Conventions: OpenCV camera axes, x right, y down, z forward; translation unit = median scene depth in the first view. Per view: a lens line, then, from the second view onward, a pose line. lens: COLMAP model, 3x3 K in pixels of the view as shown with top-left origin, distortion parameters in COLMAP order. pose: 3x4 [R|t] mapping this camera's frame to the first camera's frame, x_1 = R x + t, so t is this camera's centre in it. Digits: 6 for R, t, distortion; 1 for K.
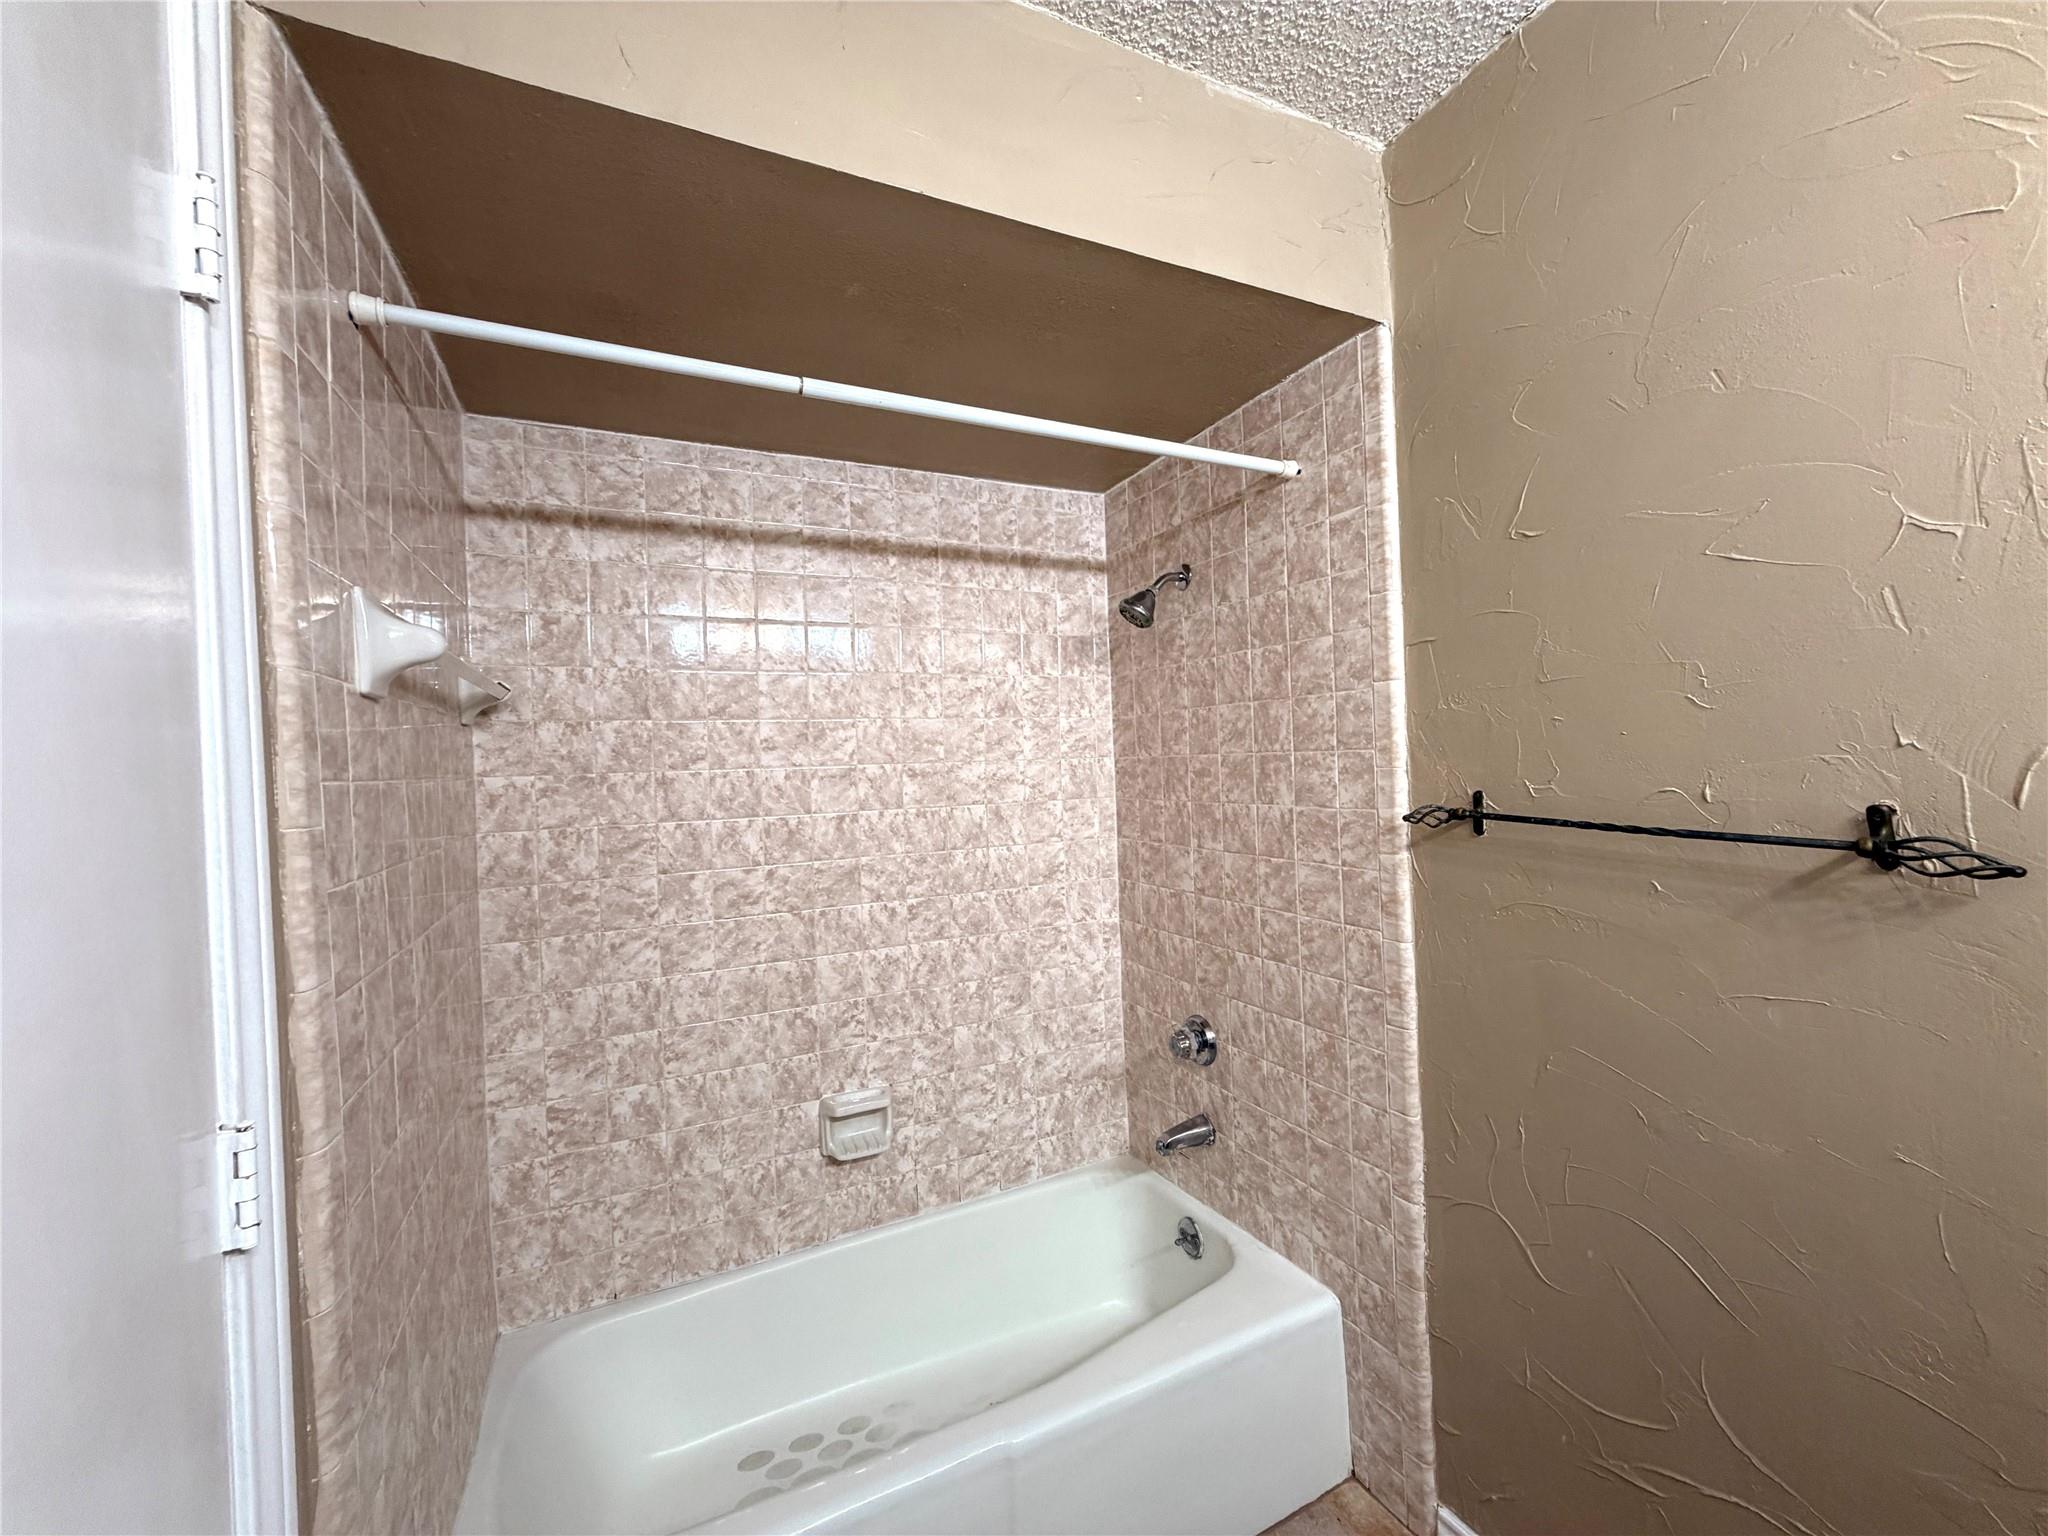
lens RADIAL K [[814.3, 0, 1017.7], [0, 814.3, 773.5], [0, 0, 1]] dist [0.000699, -0.000840]
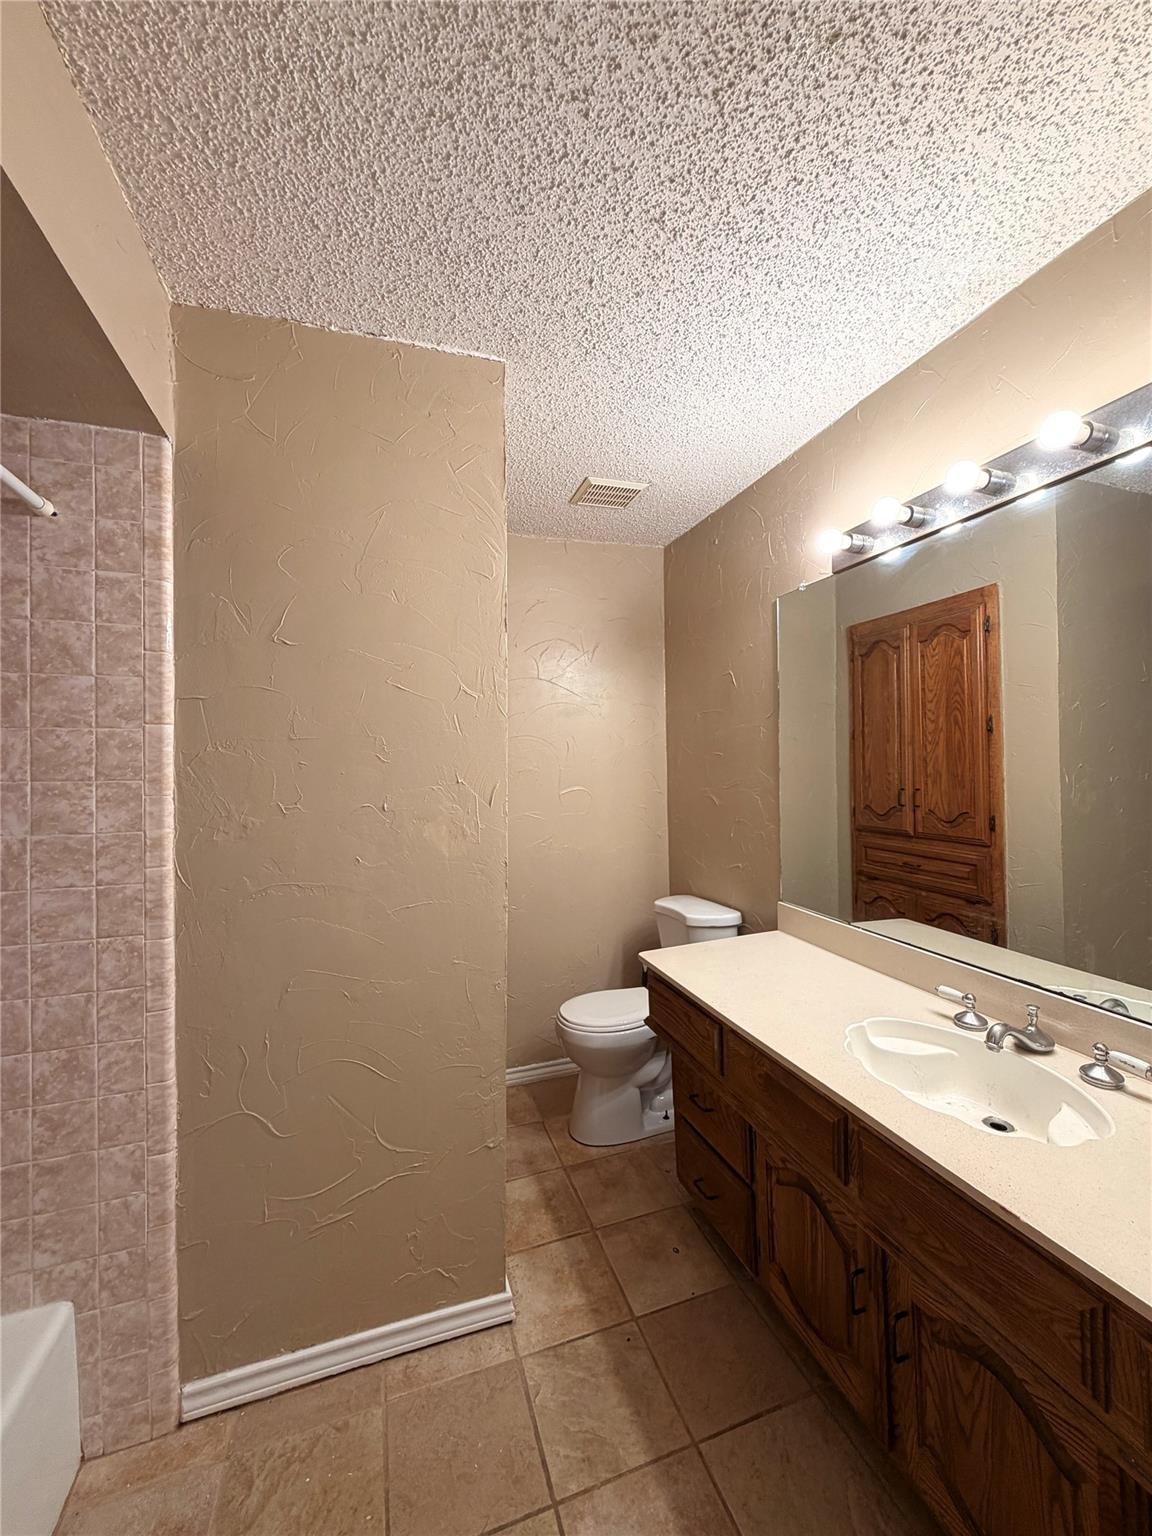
lens RADIAL K [[610.7, 0, 576.0], [0, 610.7, 768.0], [0, 0, 1]] dist [0.000699, -0.000840]
pose [[0.123399, 0.032491, 0.991825, -0.360454], [0.018747, 0.999209, -0.035065, -0.004863], [-0.992180, 0.022920, 0.122692, 0.261659]]
